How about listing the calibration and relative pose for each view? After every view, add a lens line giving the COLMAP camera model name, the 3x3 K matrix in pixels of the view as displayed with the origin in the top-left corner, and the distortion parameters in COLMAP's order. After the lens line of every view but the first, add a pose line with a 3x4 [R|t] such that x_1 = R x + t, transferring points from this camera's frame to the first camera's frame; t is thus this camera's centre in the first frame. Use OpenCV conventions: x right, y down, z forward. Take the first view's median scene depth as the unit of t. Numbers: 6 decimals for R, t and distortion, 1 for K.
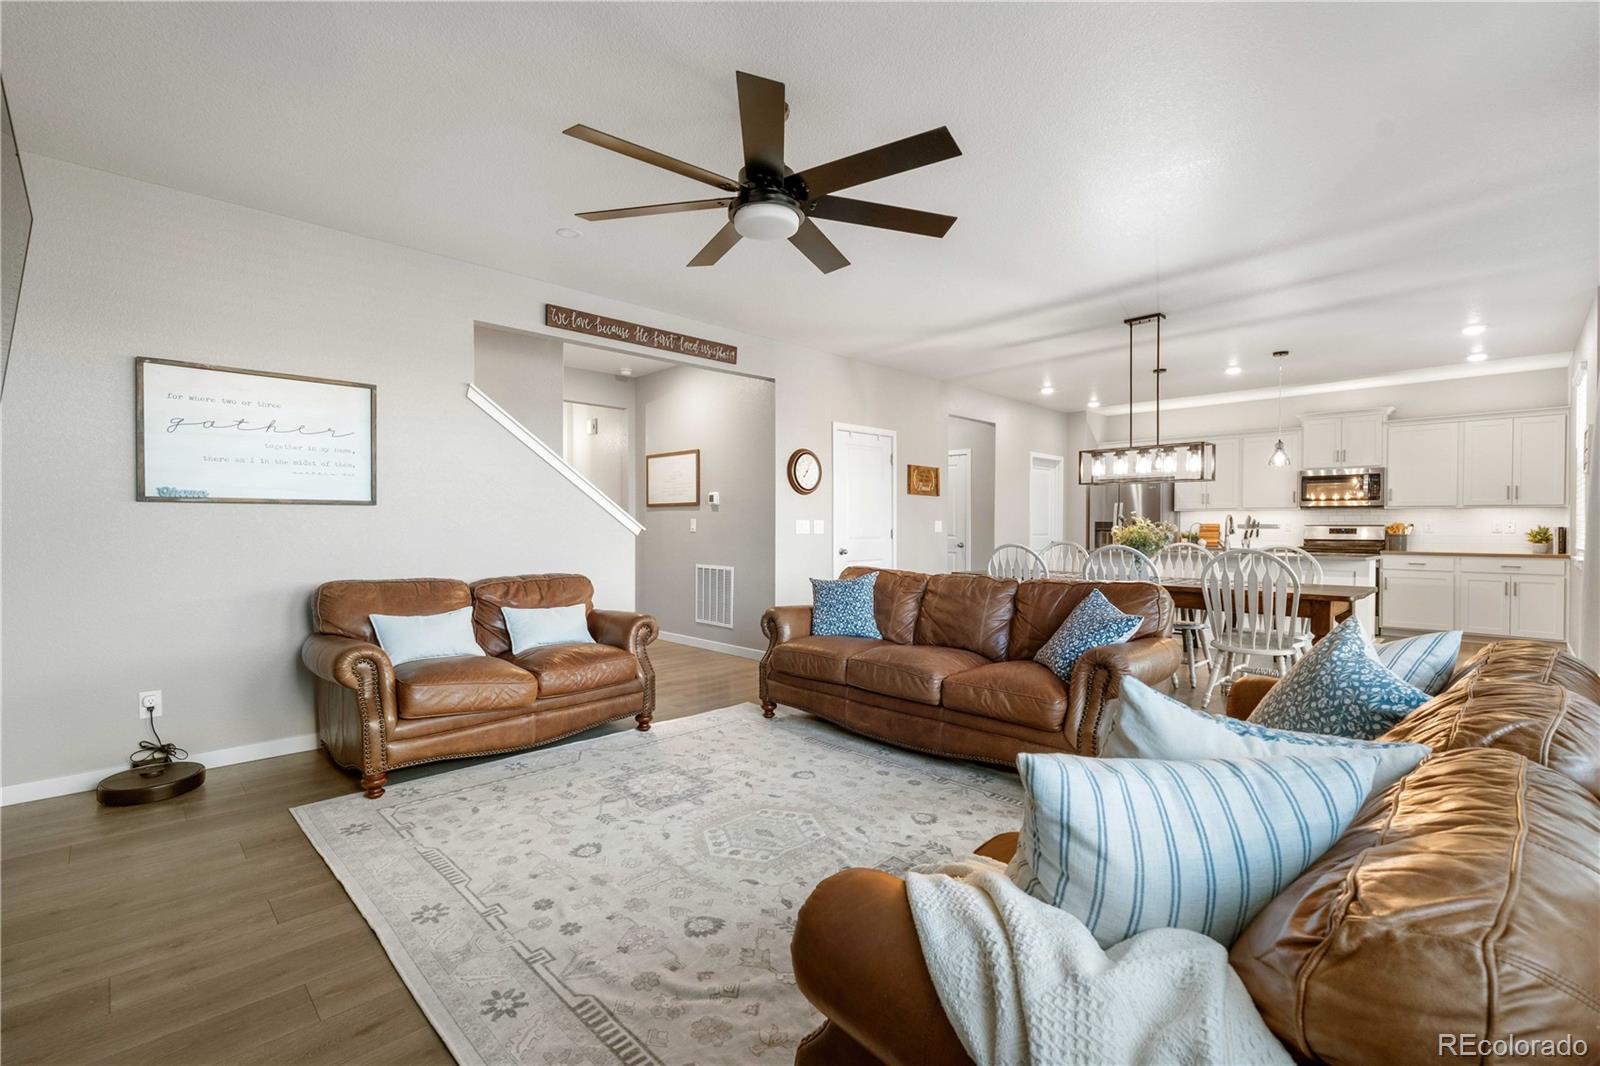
lens RADIAL K [[712.0, 0, 815.7], [0, 712.0, 531.3], [0, 0, 1]] dist [-0.005316, 0.000162]
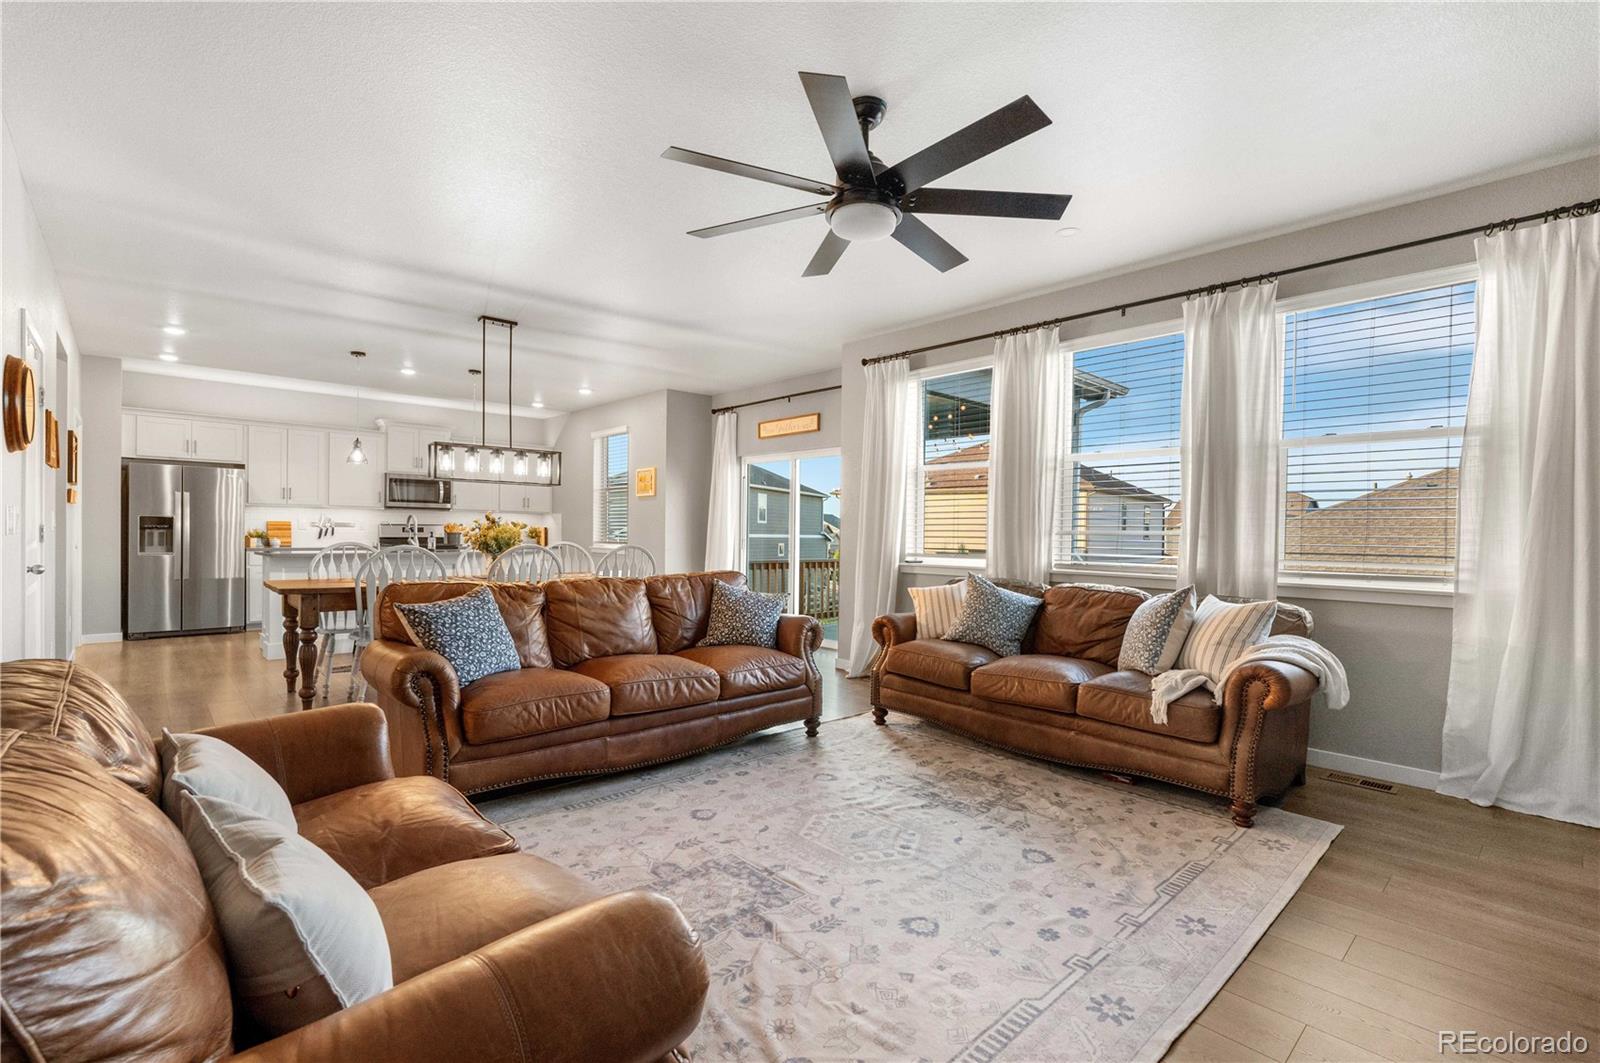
lens RADIAL K [[712.0, 0, 802.2], [0, 712.0, 539.6], [0, 0, 1]] dist [-0.005316, 0.000162]
pose [[0.044369, -0.011250, 0.998952, -0.963913], [-0.005087, 0.999921, 0.011487, -0.001888], [-0.999002, -0.005592, 0.044308, 0.934901]]
